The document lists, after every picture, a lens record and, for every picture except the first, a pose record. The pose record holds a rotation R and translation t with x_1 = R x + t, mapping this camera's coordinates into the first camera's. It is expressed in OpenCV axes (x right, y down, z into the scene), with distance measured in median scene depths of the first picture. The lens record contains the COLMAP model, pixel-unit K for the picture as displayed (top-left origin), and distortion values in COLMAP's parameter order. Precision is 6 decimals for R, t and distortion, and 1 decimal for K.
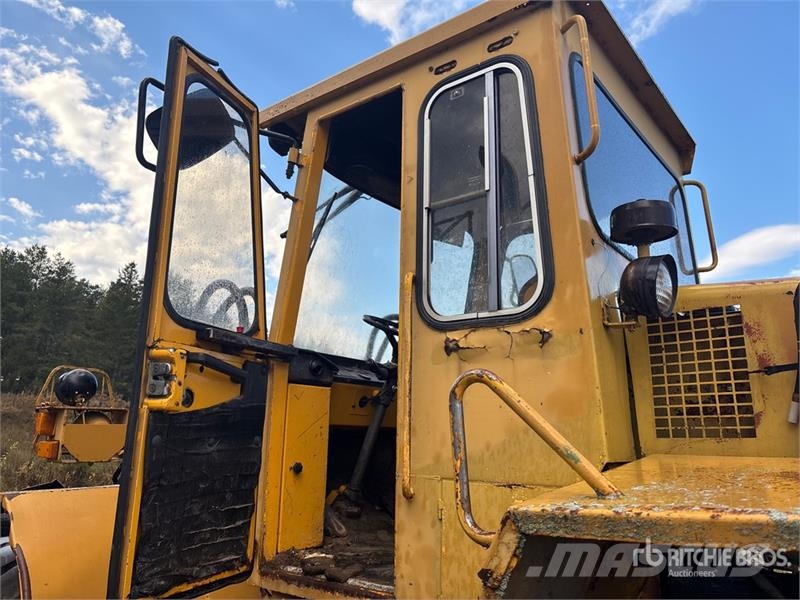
lens RADIAL K [[606.8, 0, 399.9], [0, 606.8, 295.2], [0, 0, 1]] dist [0.041531, -0.054828]
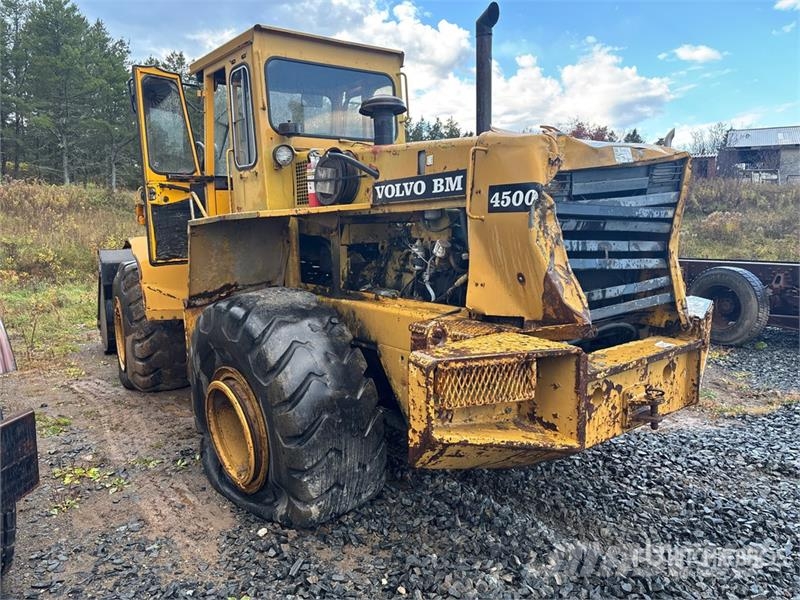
lens RADIAL K [[604.6, 0, 394.7], [0, 604.6, 306.4], [0, 0, 1]] dist [0.045371, -0.055311]
pose [[0.969148, -0.006903, -0.246382, 1.318158], [0.096951, 0.929706, 0.355313, -0.263414], [0.226610, -0.368238, 0.901692, -1.452010]]
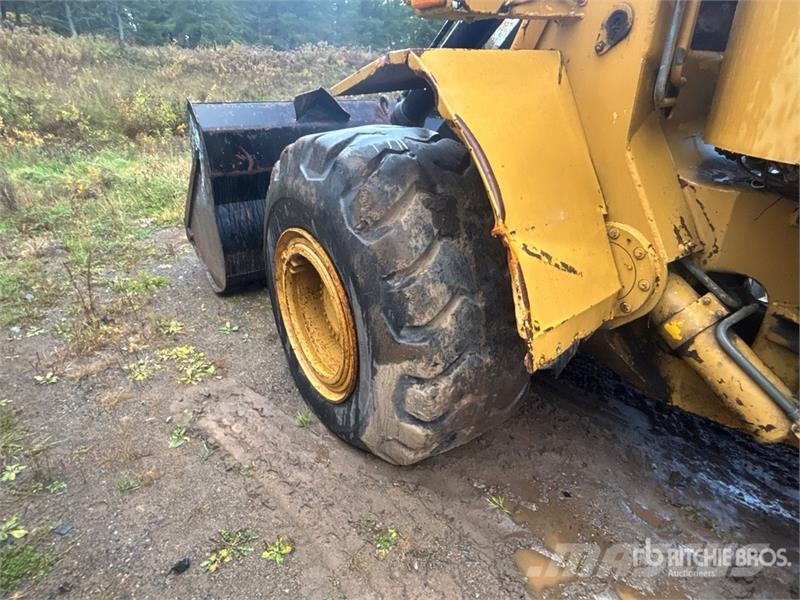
lens RADIAL K [[466.9, 0, 398.1], [0, 466.9, 298.1], [0, 0, 1]] dist [-0.001409, 0.002675]
pose [[0.983642, 0.048878, -0.173379, -0.645966], [0.068402, 0.789047, 0.610513, 0.252255], [0.166644, -0.612385, 0.772796, 0.448464]]
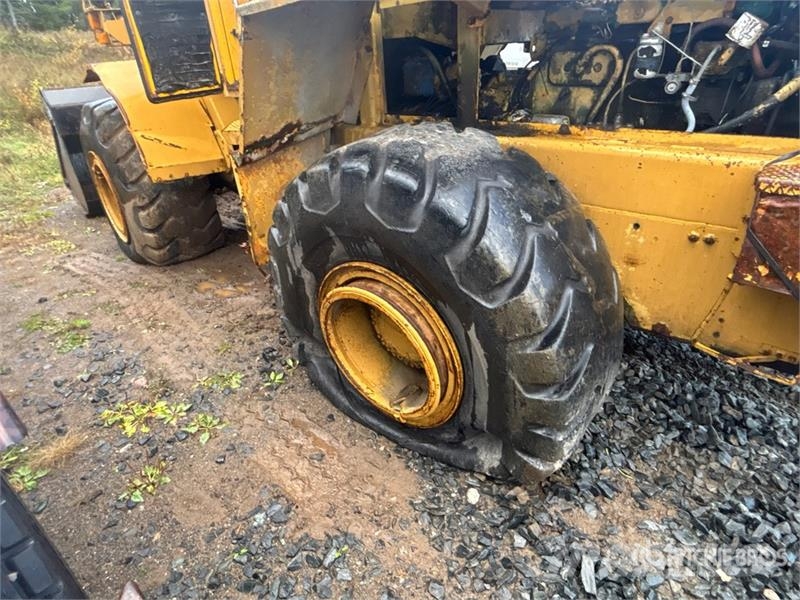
lens RADIAL K [[461.1, 0, 396.4], [0, 461.1, 300.5], [0, 0, 1]] dist [-0.014870, 0.010282]
pose [[0.995401, -0.049643, -0.081924, 0.439261], [0.091898, 0.736257, 0.670433, -0.001568], [0.027035, -0.674879, 0.737433, -0.608985]]
